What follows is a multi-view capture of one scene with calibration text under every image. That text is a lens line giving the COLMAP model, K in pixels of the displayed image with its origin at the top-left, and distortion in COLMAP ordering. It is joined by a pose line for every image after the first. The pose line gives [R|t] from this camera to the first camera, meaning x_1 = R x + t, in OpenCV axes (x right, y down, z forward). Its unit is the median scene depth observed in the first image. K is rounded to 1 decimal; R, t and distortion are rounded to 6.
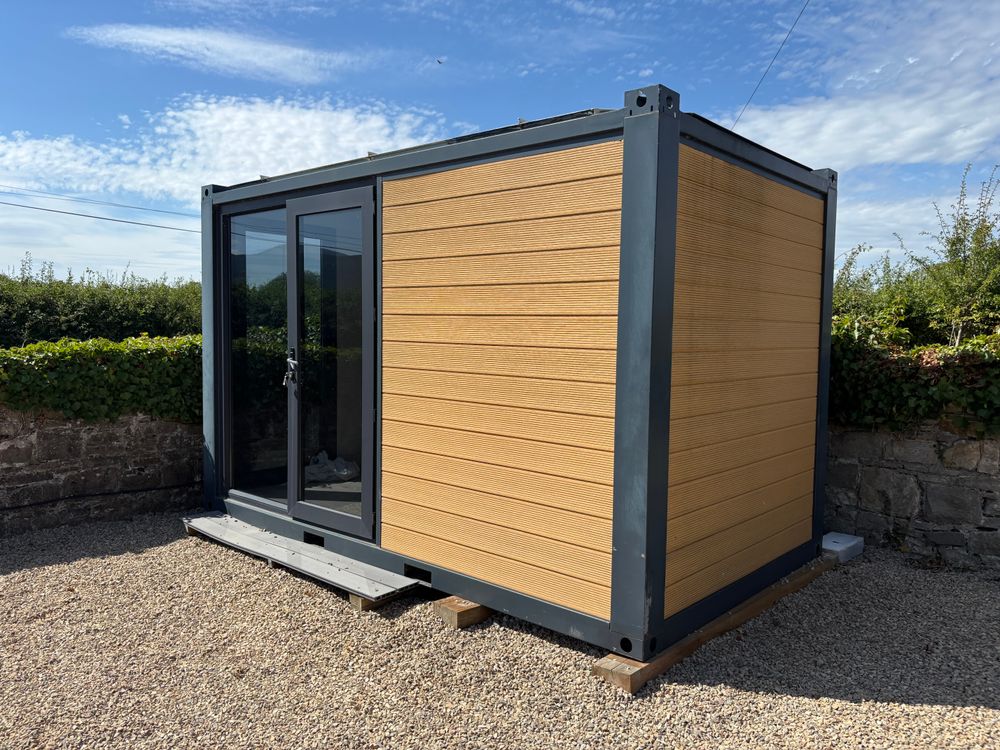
lens RADIAL K [[745.8, 0, 500.0], [0, 745.8, 375.0], [0, 0, 1]] dist [-0.003743, -0.000785]
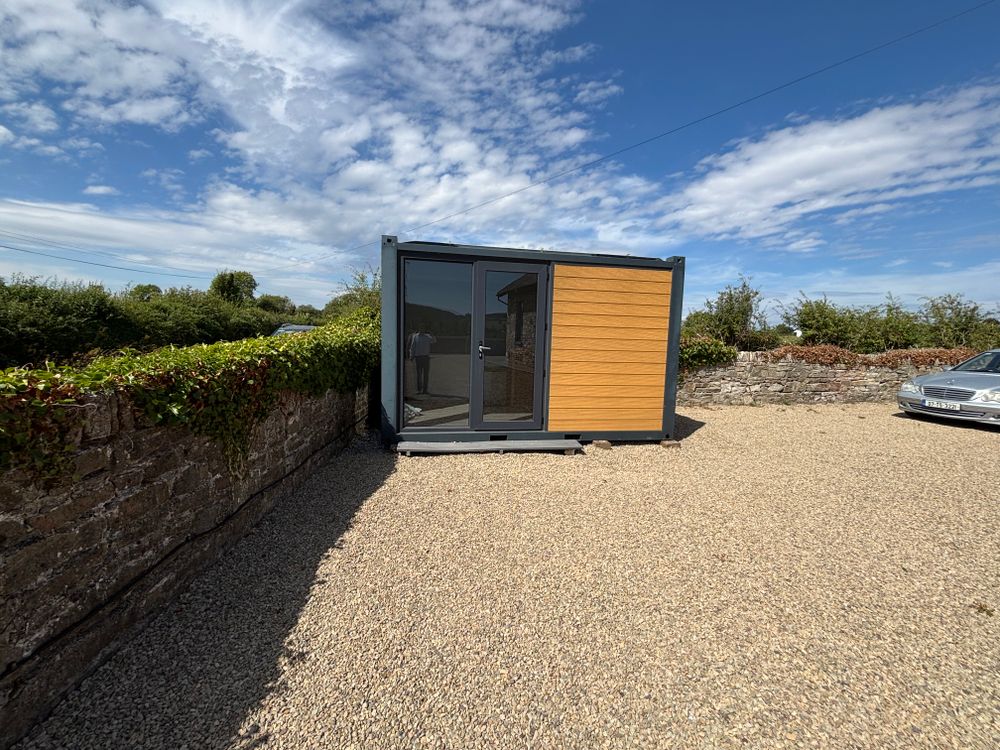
lens RADIAL K [[407.6, 0, 497.0], [0, 407.6, 373.0], [0, 0, 1]] dist [-0.000053, 0.000473]
pose [[0.642117, -0.060865, 0.764186, -1.206941], [0.030841, 0.998087, 0.053579, -0.009199], [-0.765986, -0.010835, 0.642766, 0.355417]]
